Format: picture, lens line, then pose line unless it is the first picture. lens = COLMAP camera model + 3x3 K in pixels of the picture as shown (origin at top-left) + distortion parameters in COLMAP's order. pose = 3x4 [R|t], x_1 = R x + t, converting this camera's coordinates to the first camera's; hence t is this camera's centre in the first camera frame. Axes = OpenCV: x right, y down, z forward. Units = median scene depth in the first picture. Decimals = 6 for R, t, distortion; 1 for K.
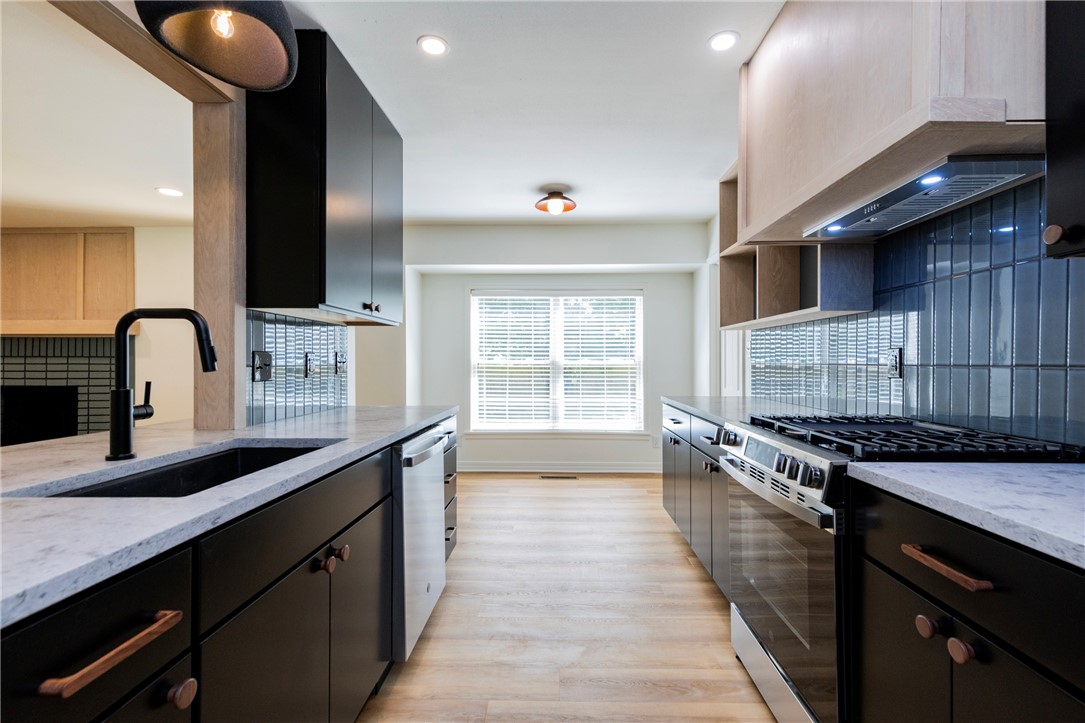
lens RADIAL K [[485.8, 0, 550.8], [0, 485.8, 363.9], [0, 0, 1]] dist [0.008495, 0.000244]
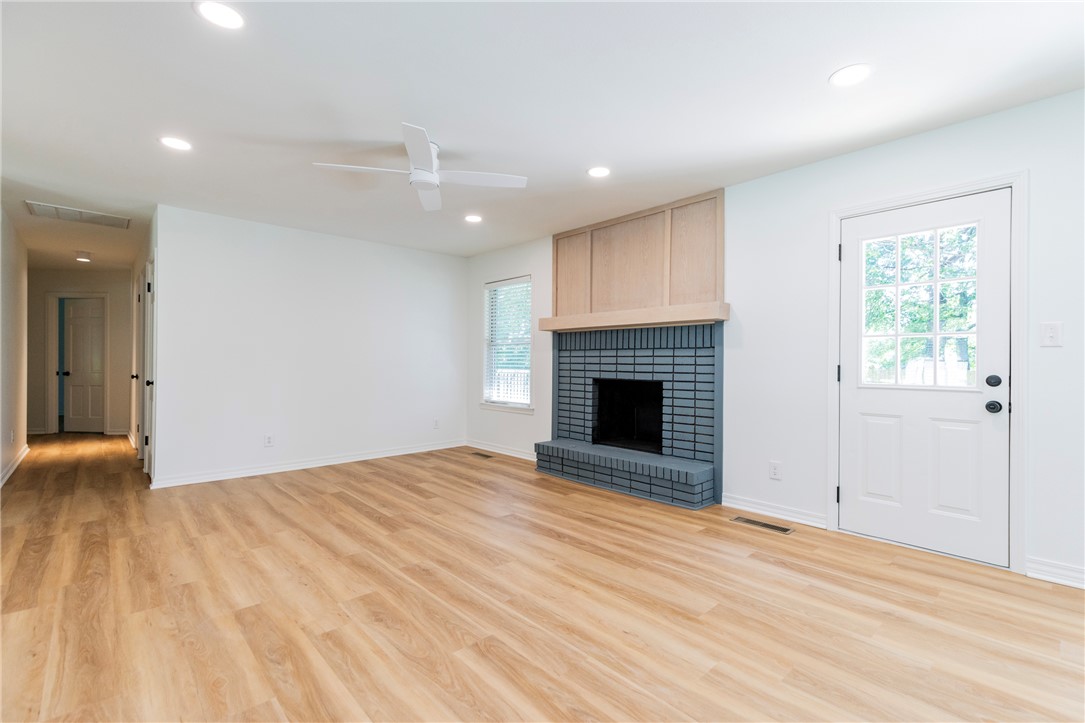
lens RADIAL K [[485.8, 0, 550.8], [0, 485.8, 363.9], [0, 0, 1]] dist [0.008495, 0.000244]
pose [[0.698869, 0.005921, -0.715226, -0.471167], [-0.007511, 0.999971, 0.000939, 0.014739], [0.715211, 0.004716, 0.698893, 0.228869]]
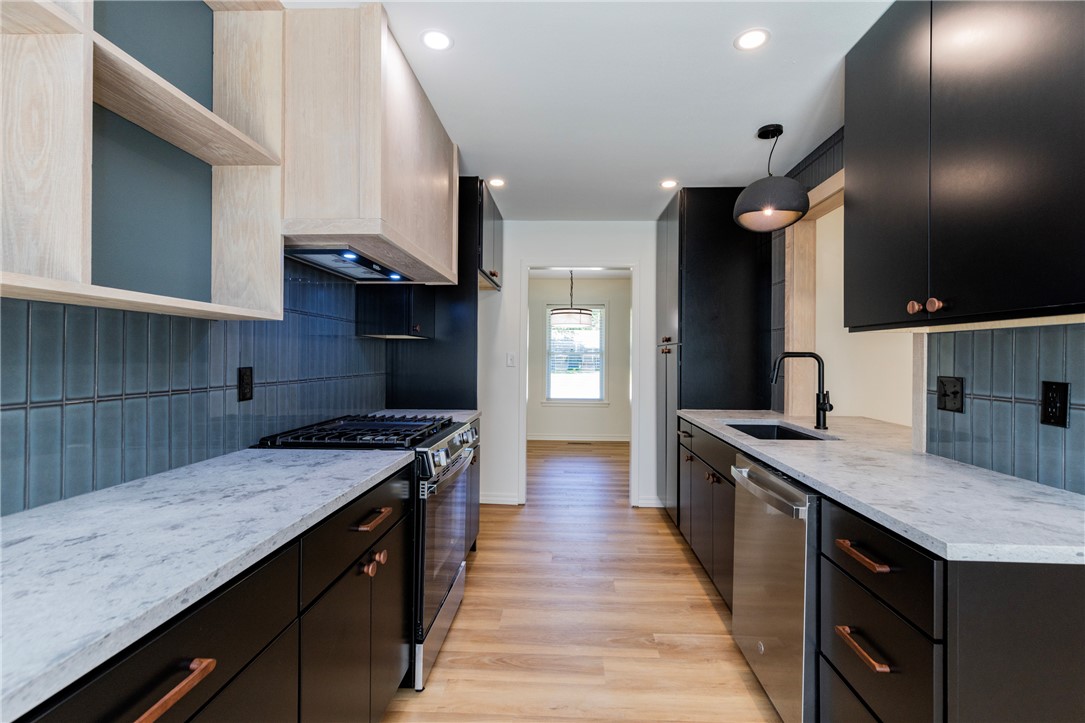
lens RADIAL K [[496.6, 0, 546.5], [0, 496.6, 355.3], [0, 0, 1]] dist [0.003317, -0.000259]
pose [[-0.999708, -0.008167, 0.022756, 0.049582], [-0.008190, 0.999966, -0.000940, -0.024840], [-0.022747, -0.001126, -0.999741, 0.810532]]
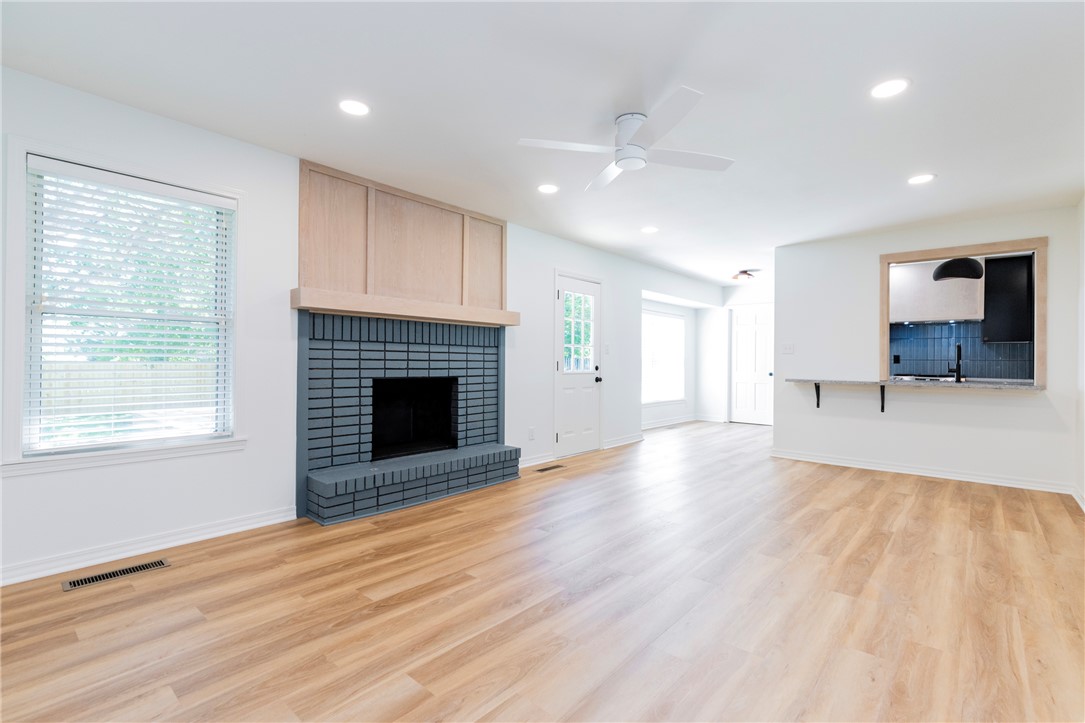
lens RADIAL K [[490.1, 0, 560.7], [0, 490.1, 359.2], [0, 0, 1]] dist [0.006753, -0.000468]
pose [[0.633467, 0.009107, 0.773716, -1.566678], [-0.007740, 0.999955, -0.005434, 0.015790], [-0.773731, -0.002546, 0.633509, 0.255406]]
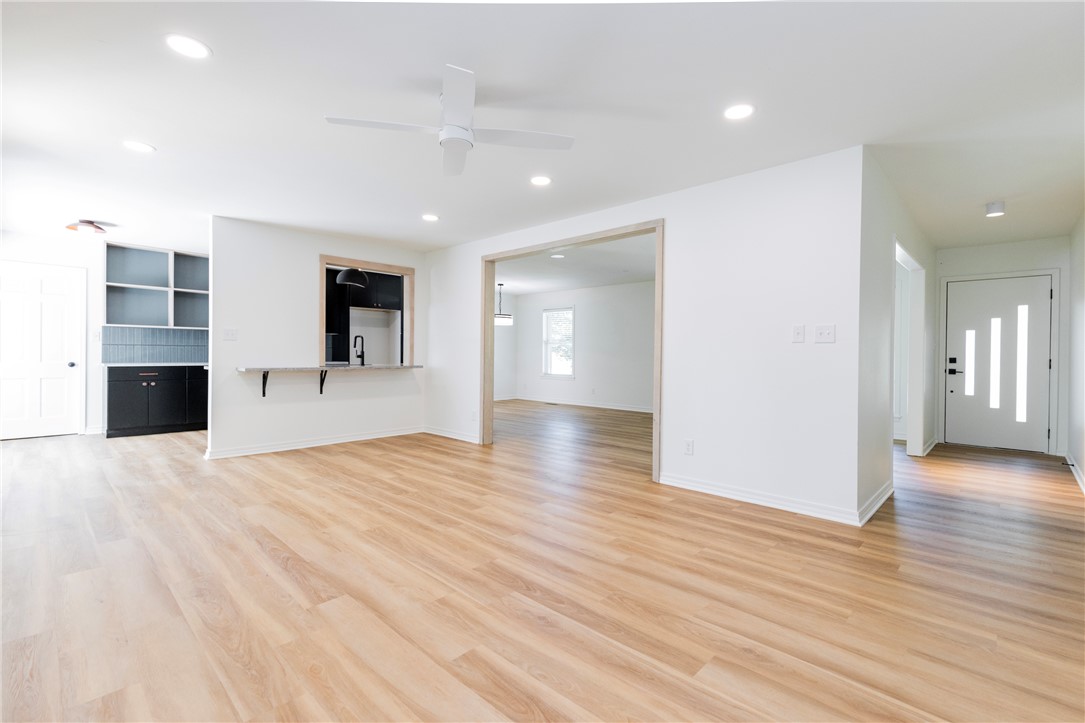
lens RADIAL K [[492.0, 0, 543.3], [0, 492.0, 356.6], [0, 0, 1]] dist [0.009088, 0.000623]
pose [[-0.729761, -0.010599, 0.683620, -1.518753], [-0.006094, 0.999941, 0.008998, 0.013448], [-0.683675, 0.002400, -0.729783, 0.905829]]
